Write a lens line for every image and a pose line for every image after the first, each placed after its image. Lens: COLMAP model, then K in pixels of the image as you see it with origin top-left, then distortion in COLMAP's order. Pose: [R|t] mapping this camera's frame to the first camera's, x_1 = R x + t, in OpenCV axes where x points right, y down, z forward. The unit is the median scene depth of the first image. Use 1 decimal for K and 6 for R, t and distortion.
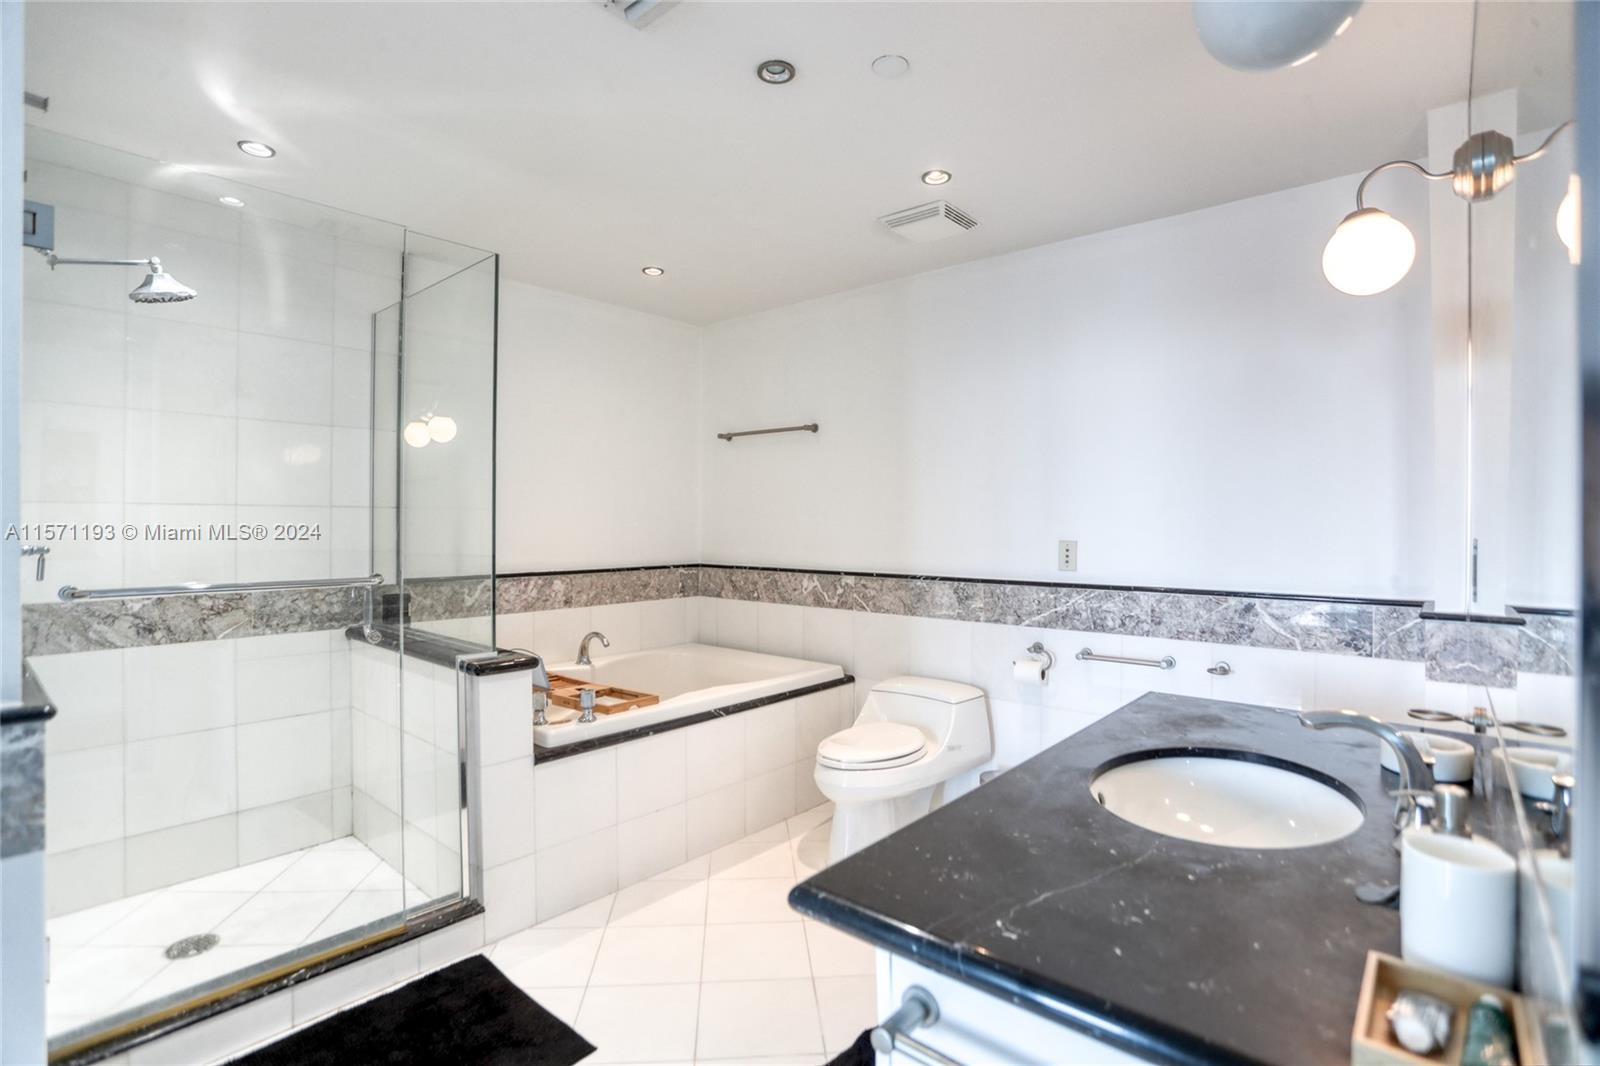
lens RADIAL K [[772.5, 0, 767.3], [0, 772.5, 512.7], [0, 0, 1]] dist [-0.052740, 0.021311]
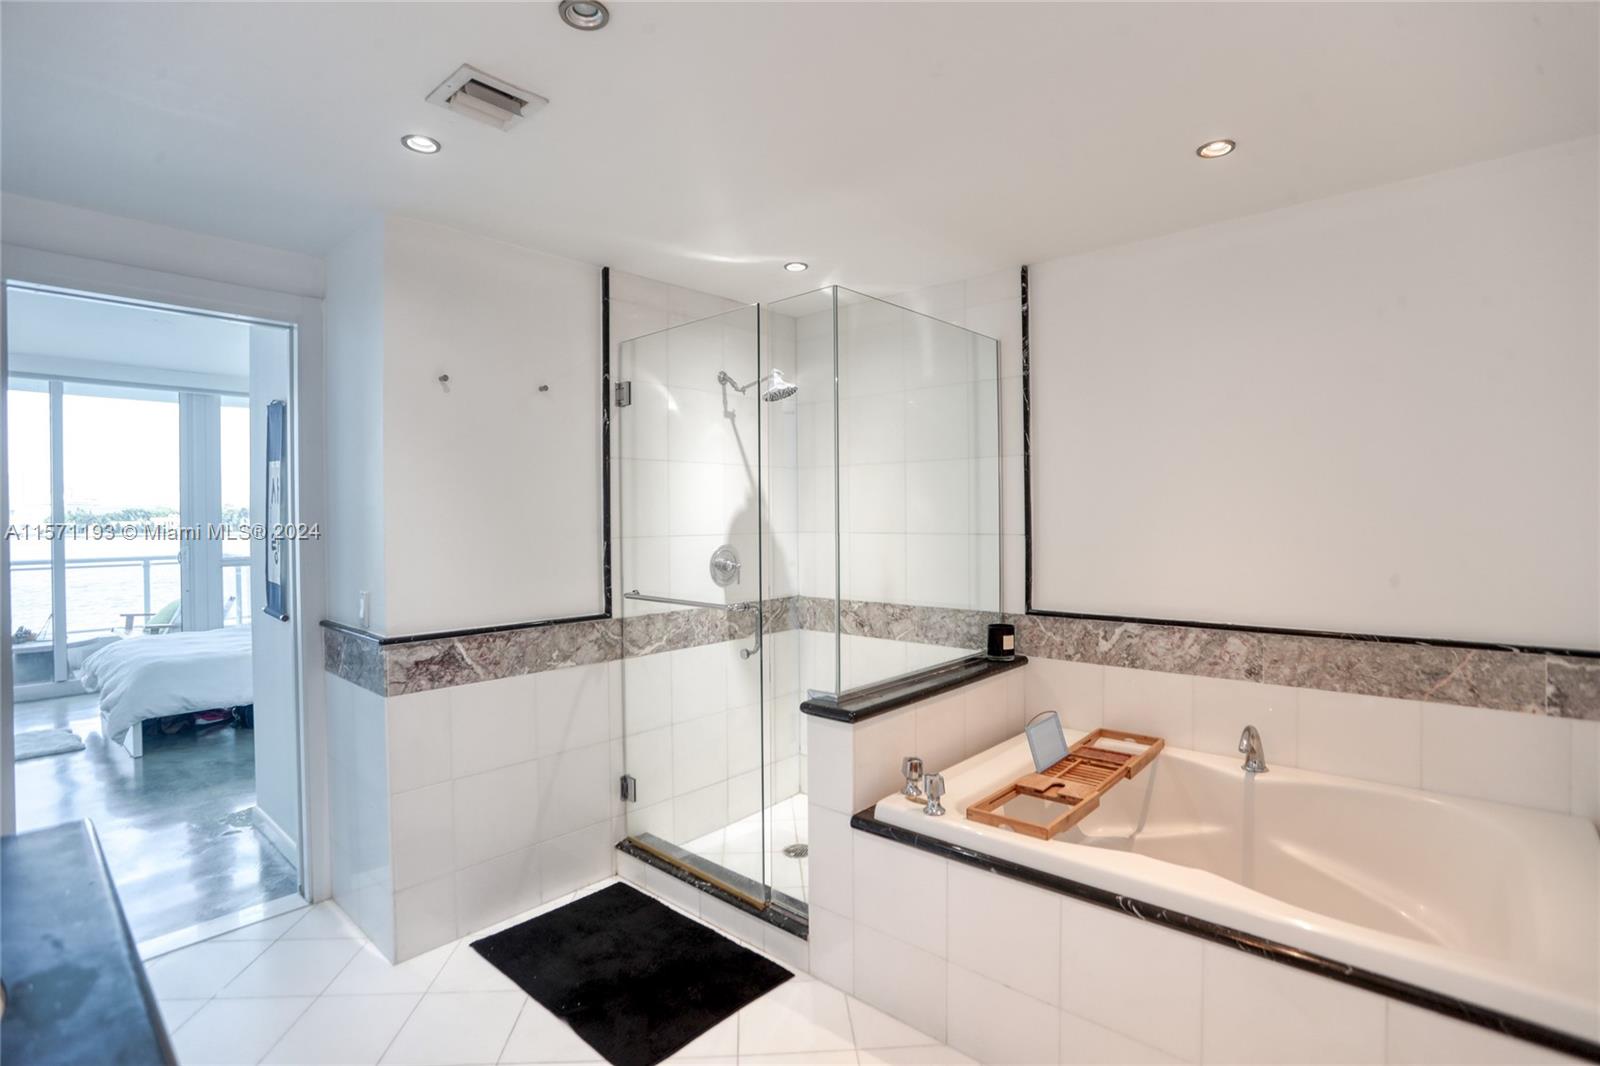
lens RADIAL K [[772.5, 0, 817.9], [0, 772.5, 520.9], [0, 0, 1]] dist [-0.052740, 0.021311]
pose [[0.021559, 0.008620, -0.999730, 0.453255], [0.025600, 0.999630, 0.009171, -0.038162], [0.999440, -0.025791, 0.021330, 0.685918]]
